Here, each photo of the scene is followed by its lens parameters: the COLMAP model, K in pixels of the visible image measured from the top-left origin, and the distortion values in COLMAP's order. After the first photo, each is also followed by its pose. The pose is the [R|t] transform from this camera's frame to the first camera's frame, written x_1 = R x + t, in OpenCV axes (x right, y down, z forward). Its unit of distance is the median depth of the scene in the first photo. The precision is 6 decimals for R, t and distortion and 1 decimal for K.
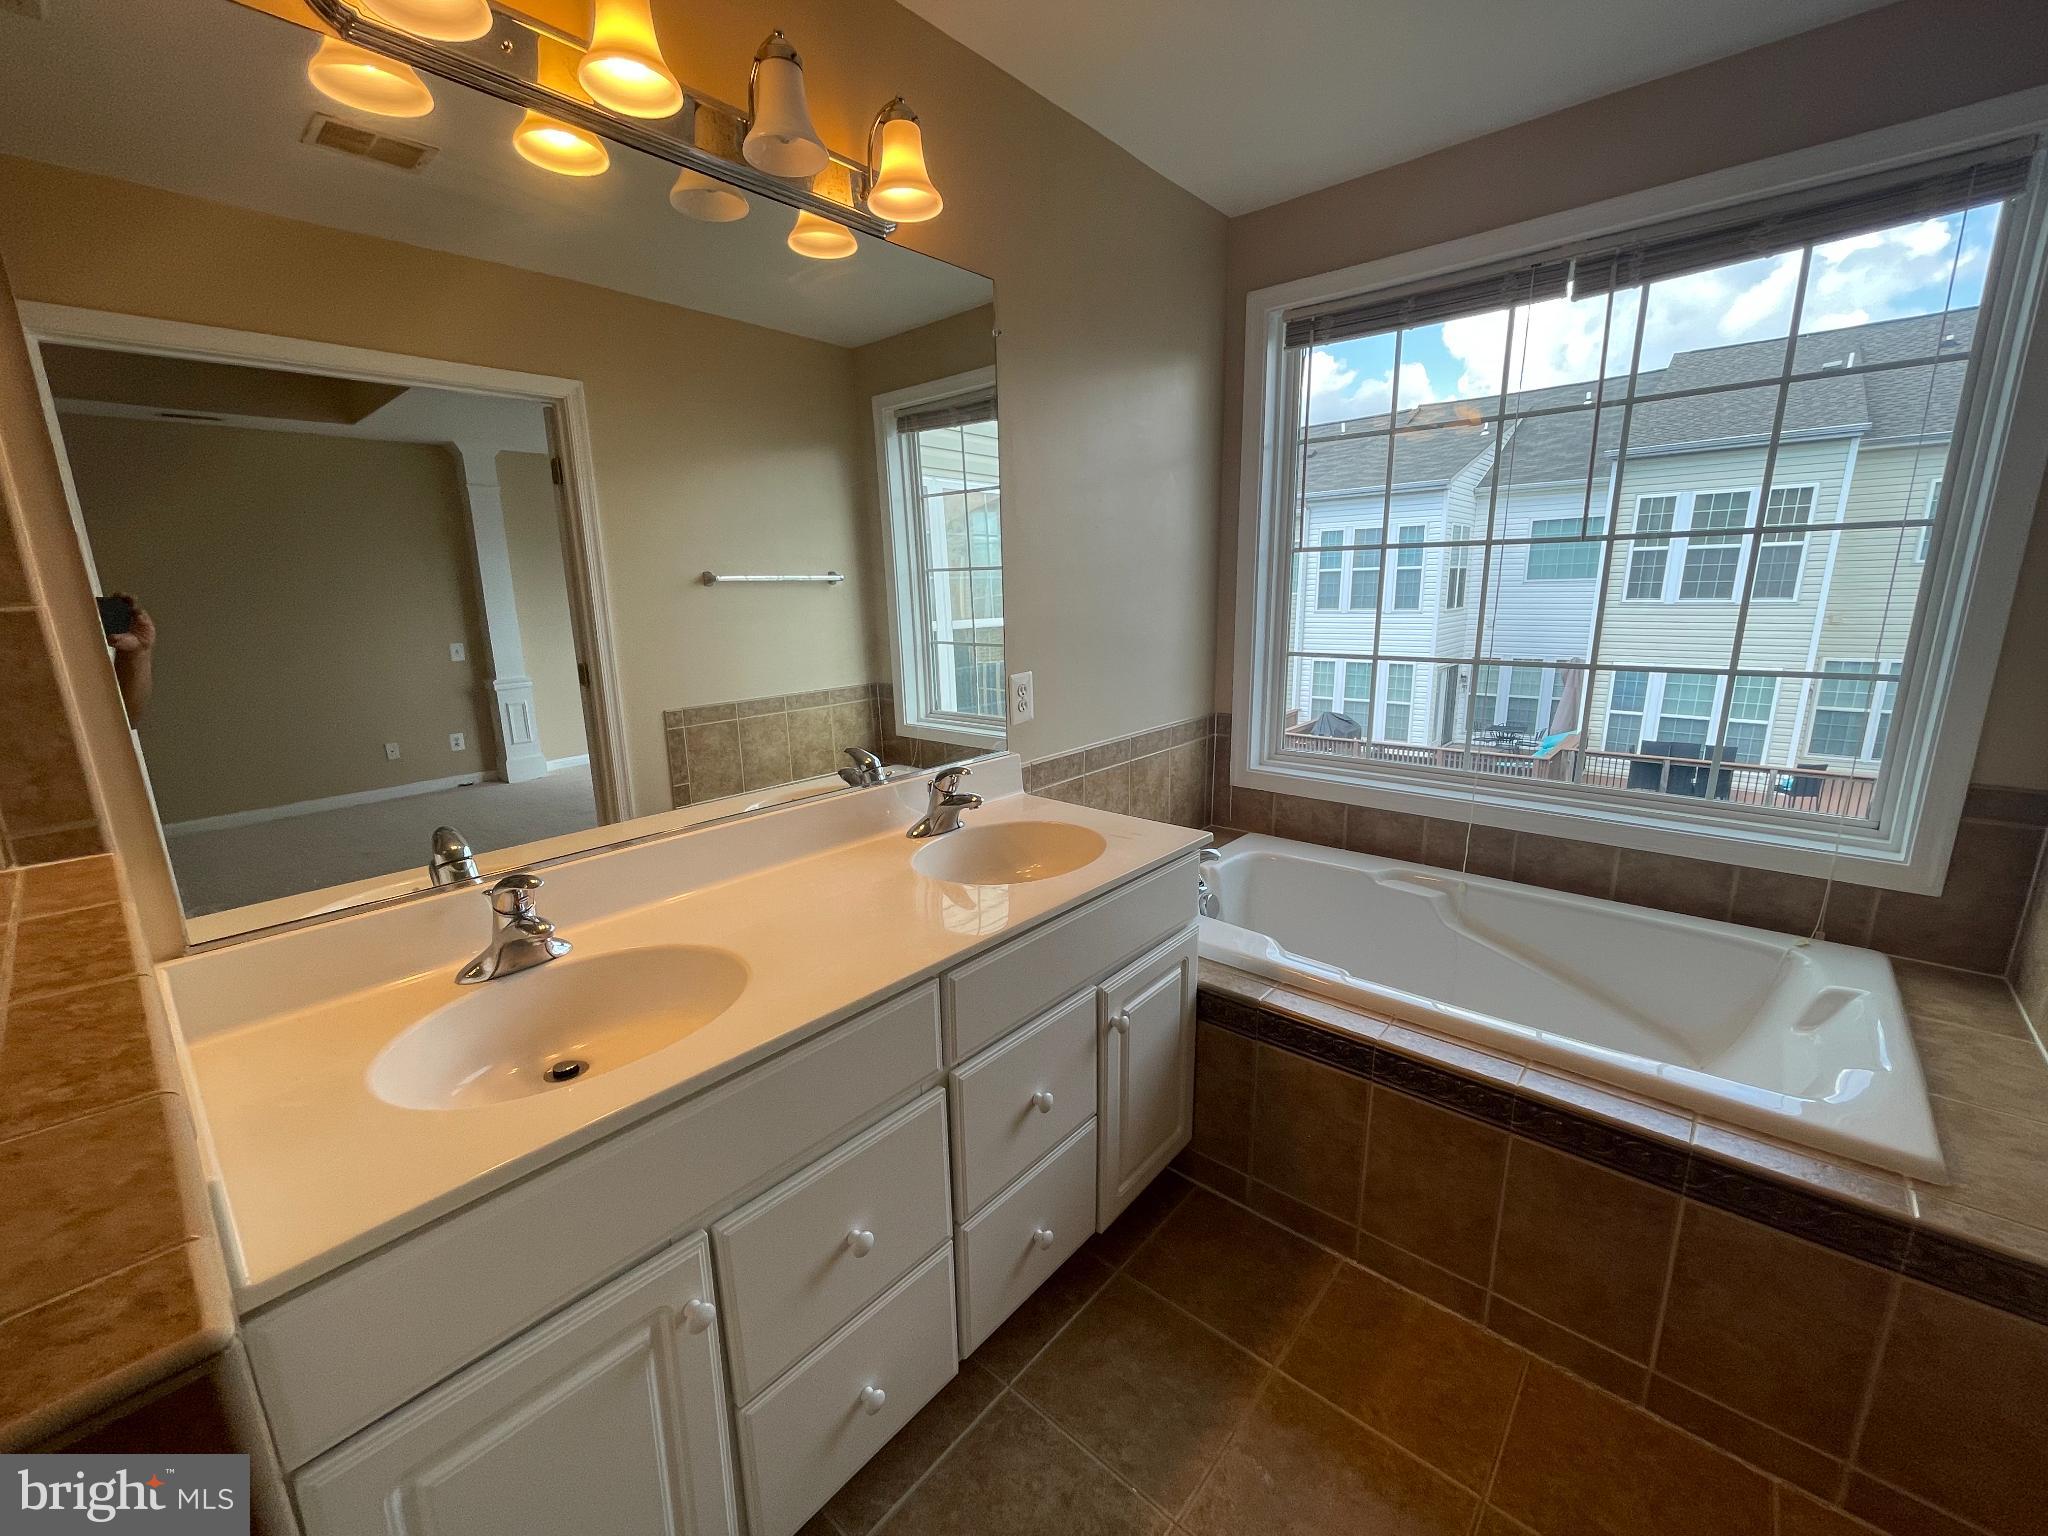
lens RADIAL K [[825.4, 0, 1024.0], [0, 825.4, 768.0], [0, 0, 1]] dist [-0.001439, -0.000044]
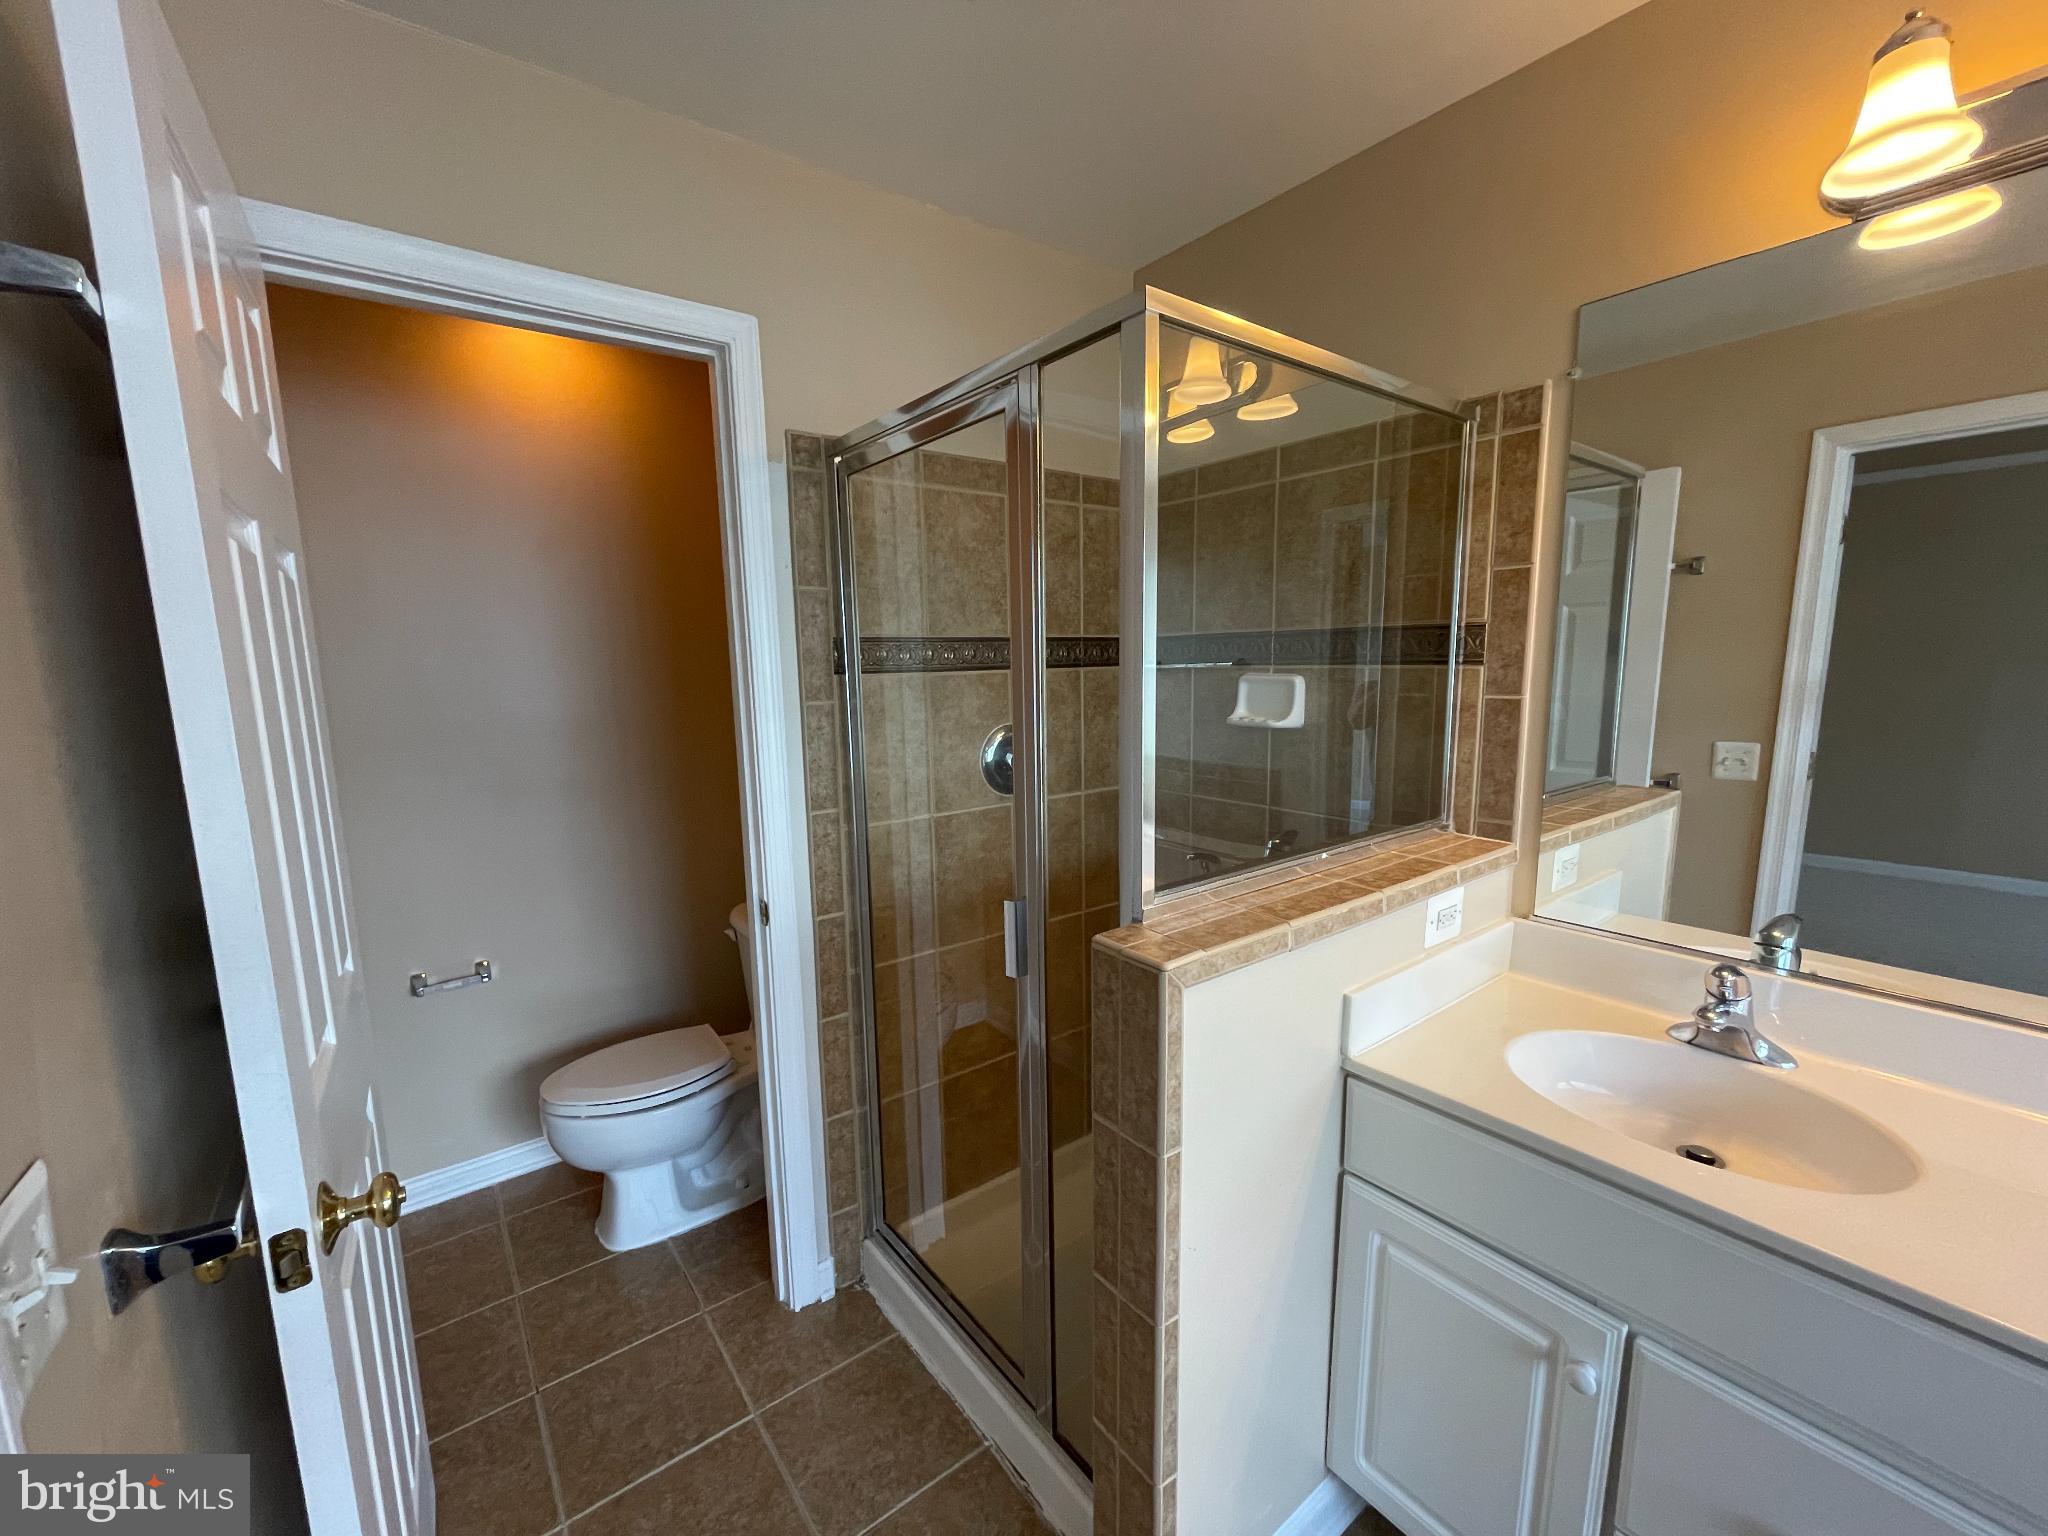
lens RADIAL K [[816.4, 0, 1022.1], [0, 816.4, 780.0], [0, 0, 1]] dist [-0.002066, -0.000090]
pose [[-0.190228, 0.164384, -0.967880, 0.505186], [-0.195771, 0.959730, 0.201477, -0.123475], [0.962022, 0.227809, -0.150386, 0.214048]]
